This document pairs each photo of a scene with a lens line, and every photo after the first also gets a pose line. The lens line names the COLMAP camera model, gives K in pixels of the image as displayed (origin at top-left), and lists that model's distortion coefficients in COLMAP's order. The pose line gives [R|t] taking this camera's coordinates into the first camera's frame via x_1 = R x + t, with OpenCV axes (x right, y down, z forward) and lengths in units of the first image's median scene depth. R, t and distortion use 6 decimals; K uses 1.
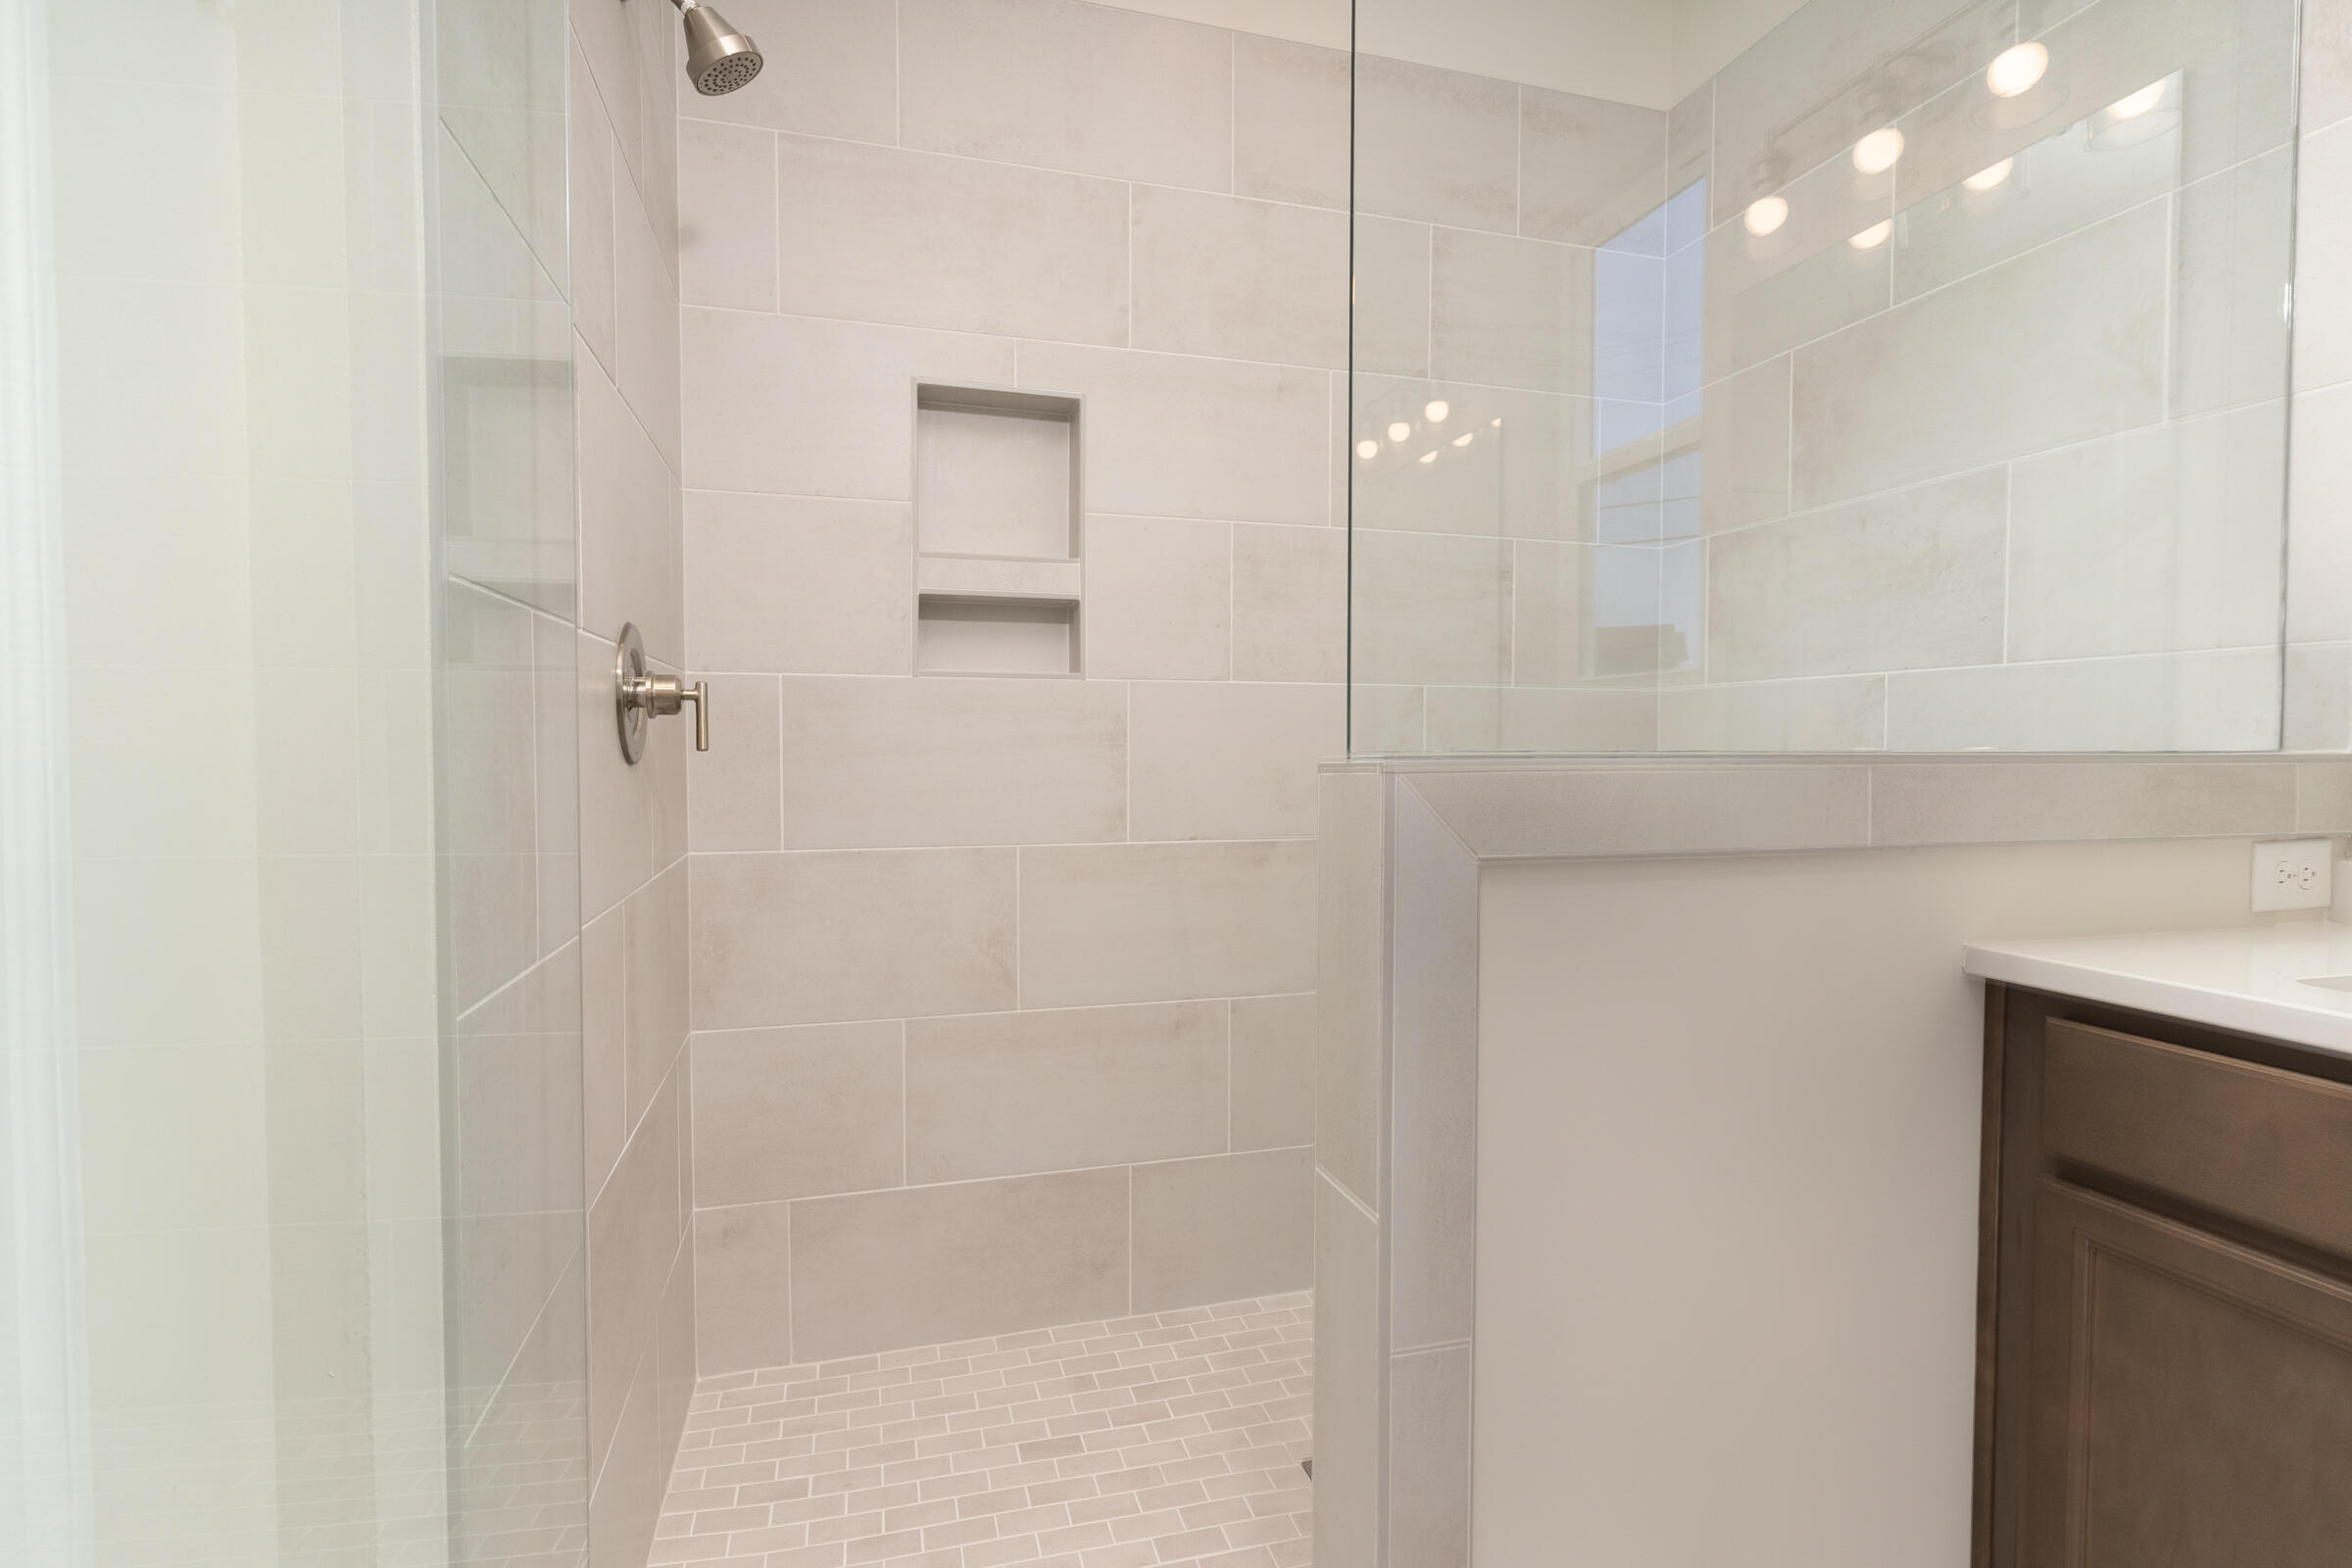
lens RADIAL K [[1145.7, 0, 1175.8], [0, 1145.7, 776.1], [0, 0, 1]] dist [0.005472, 0.001203]
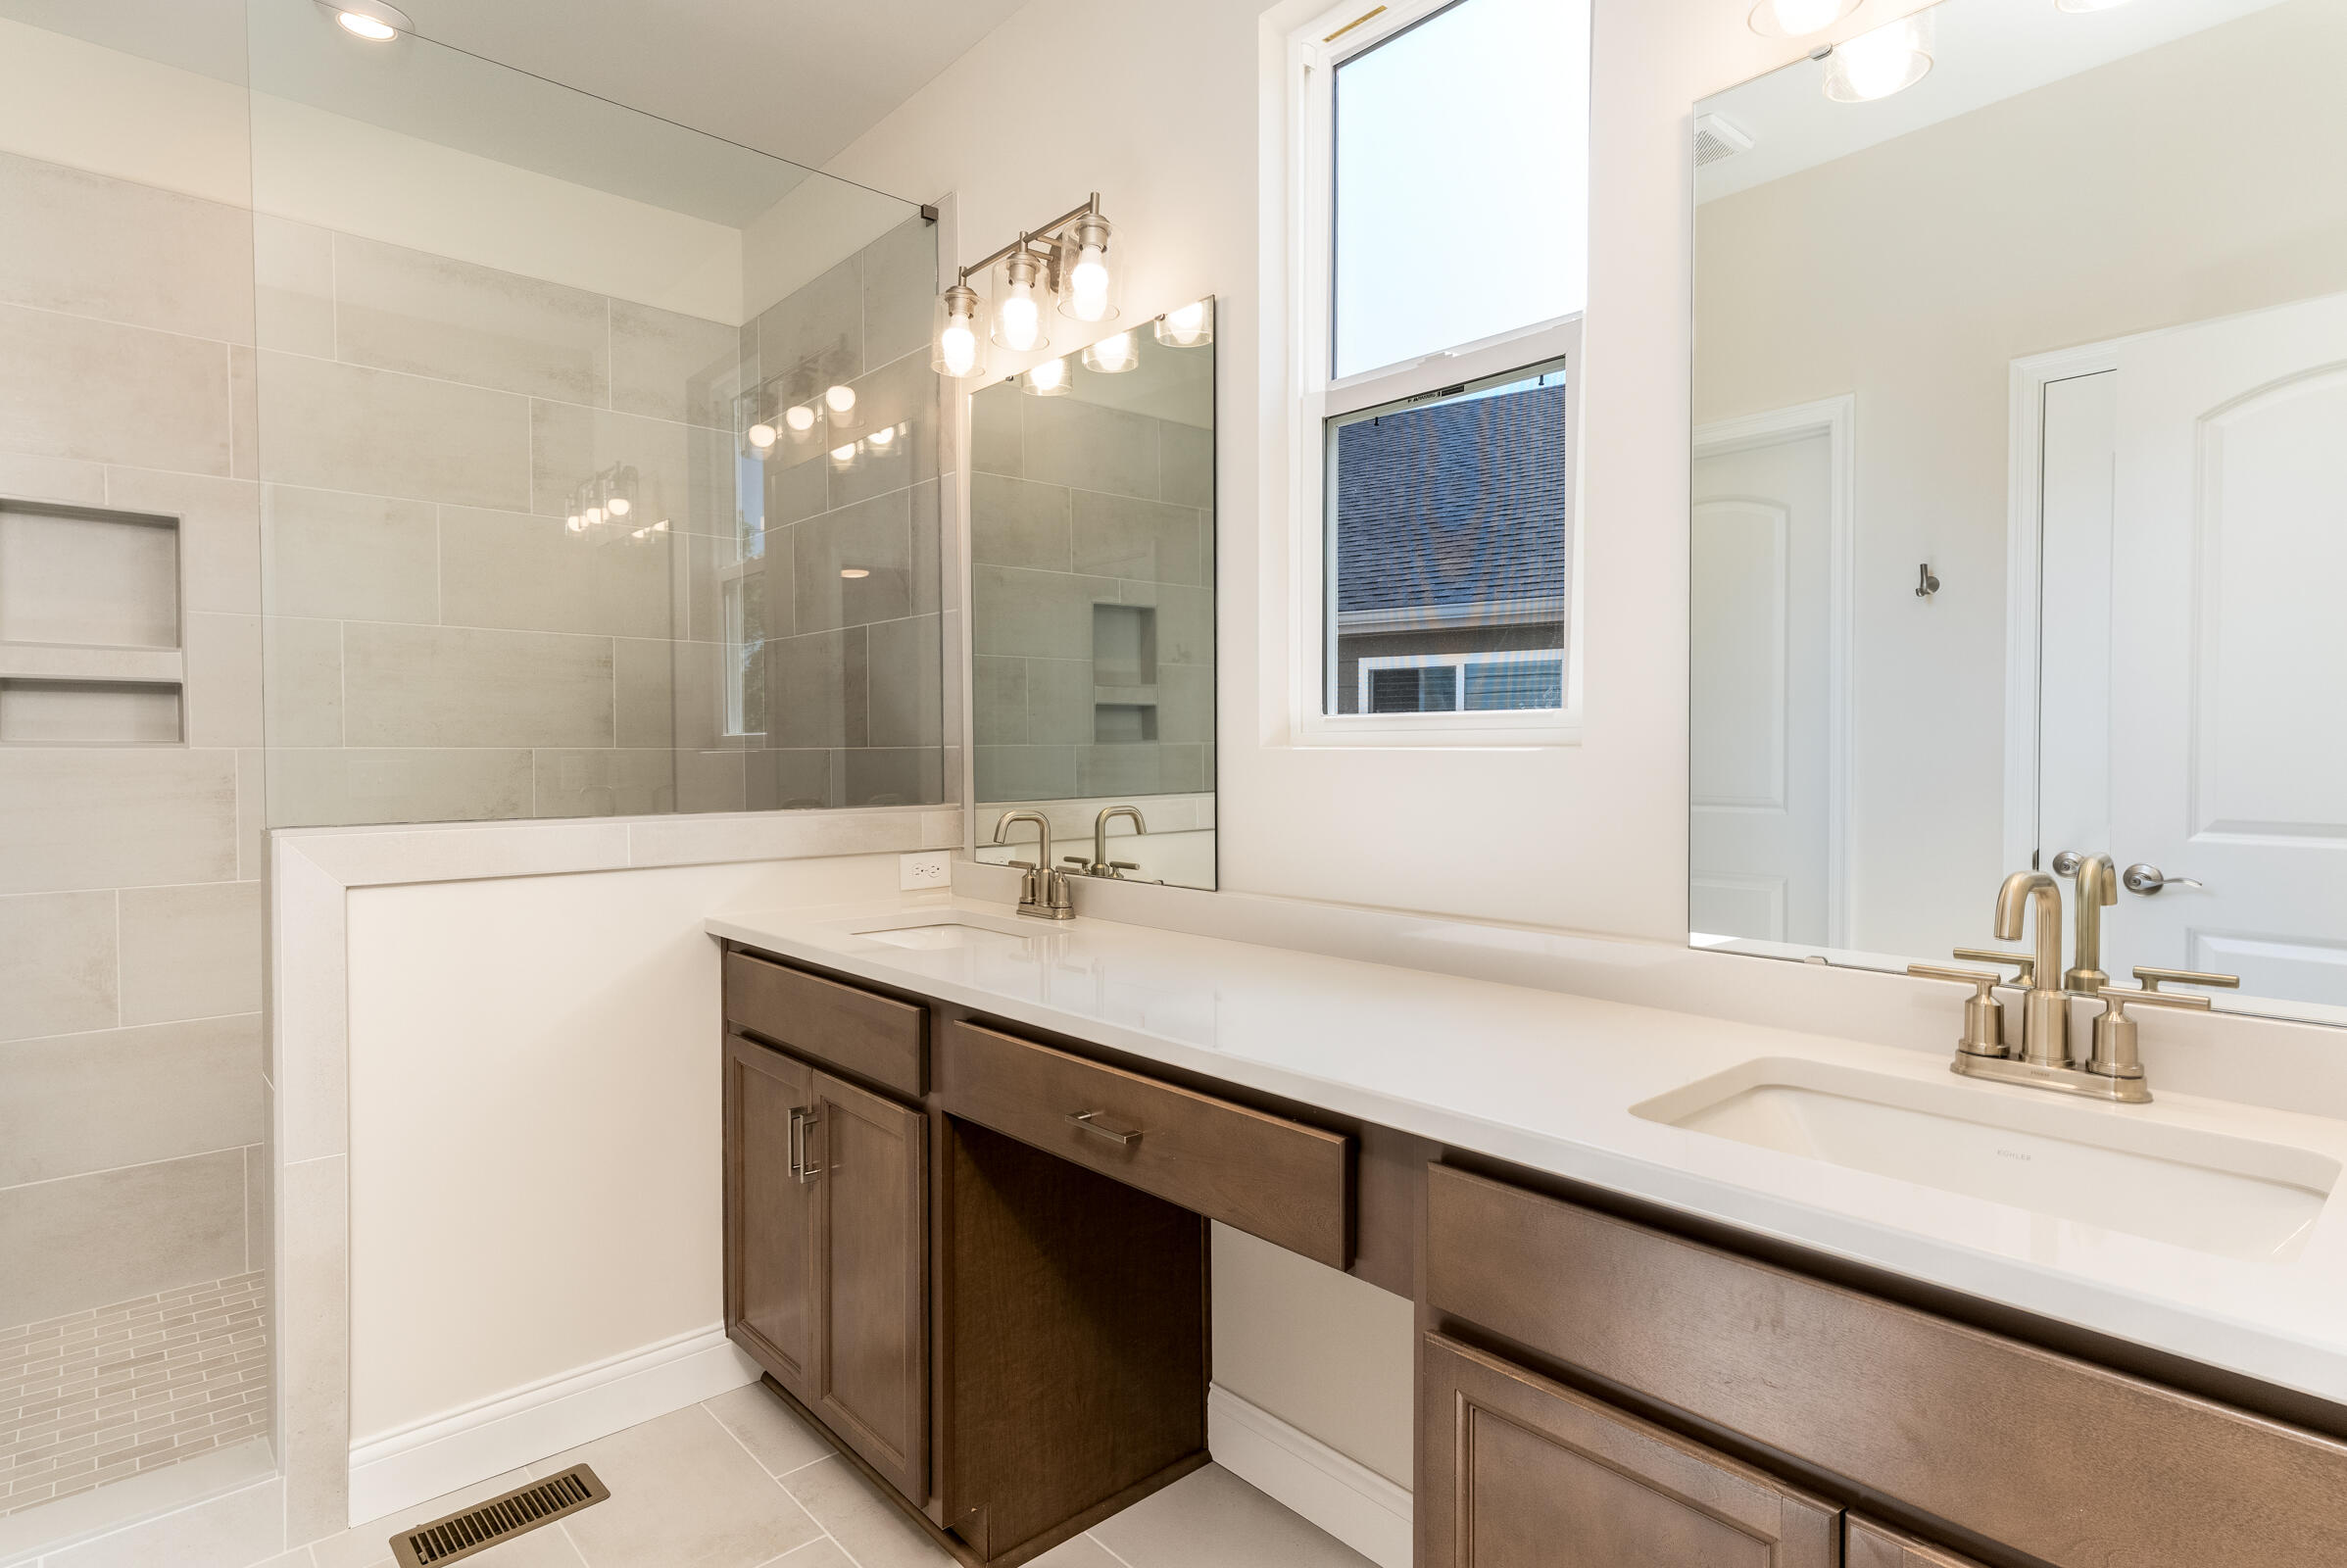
lens RADIAL K [[1229.7, 0, 1176.1], [0, 1229.7, 777.3], [0, 0, 1]] dist [0.012737, 0.001824]
pose [[0.898047, -0.011426, 0.439751, 0.281474], [0.013650, 0.999905, -0.001894, -0.037016], [-0.439687, 0.007703, 0.898118, -0.636982]]
